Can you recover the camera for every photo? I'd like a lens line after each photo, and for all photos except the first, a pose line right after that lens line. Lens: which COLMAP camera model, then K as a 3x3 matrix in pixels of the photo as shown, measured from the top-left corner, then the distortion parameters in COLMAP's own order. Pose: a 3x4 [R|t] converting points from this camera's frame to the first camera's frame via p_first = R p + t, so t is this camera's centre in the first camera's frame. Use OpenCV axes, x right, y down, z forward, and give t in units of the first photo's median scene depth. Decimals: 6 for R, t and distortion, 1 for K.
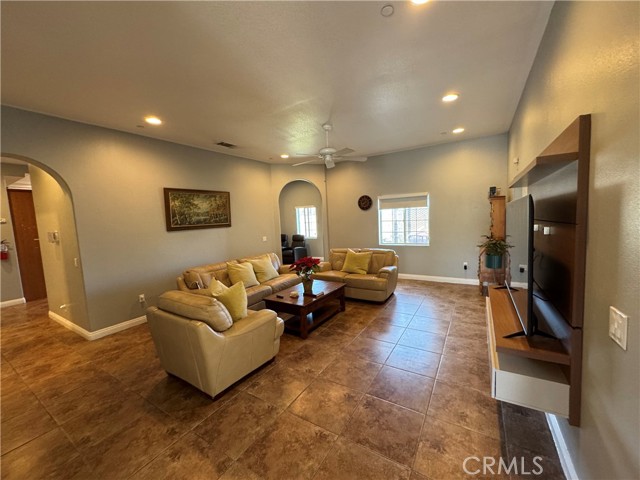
lens RADIAL K [[255.3, 0, 321.0], [0, 255.3, 240.3], [0, 0, 1]] dist [0.001959, 0.000118]
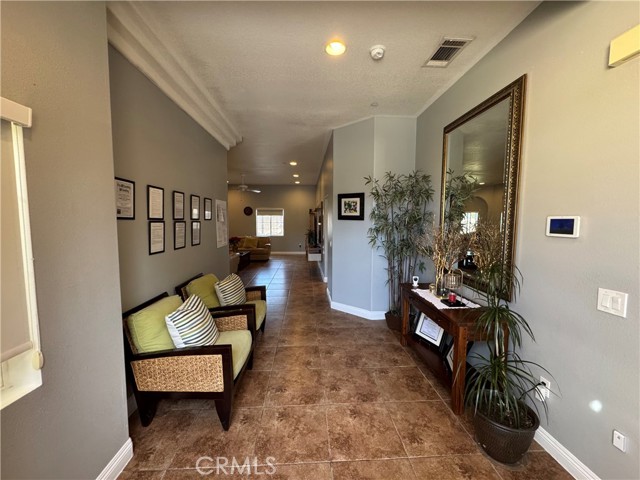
lens RADIAL K [[255.3, 0, 319.7], [0, 255.3, 238.9], [0, 0, 1]] dist [0.001959, 0.000118]
pose [[0.820745, 0.010793, 0.571193, -0.507698], [0.005674, 0.999618, -0.027042, 0.109179], [-0.571266, 0.025436, 0.820371, -0.826730]]
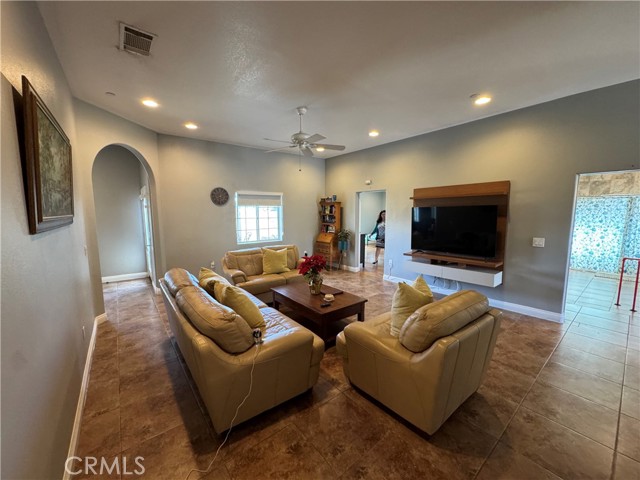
lens RADIAL K [[255.3, 0, 320.1], [0, 255.3, 240.6], [0, 0, 1]] dist [0.001959, 0.000118]
pose [[0.337790, -0.063143, 0.939101, -0.656542], [0.074101, 0.996434, 0.040344, -0.013995], [-0.938300, 0.055960, 0.341265, 0.520789]]
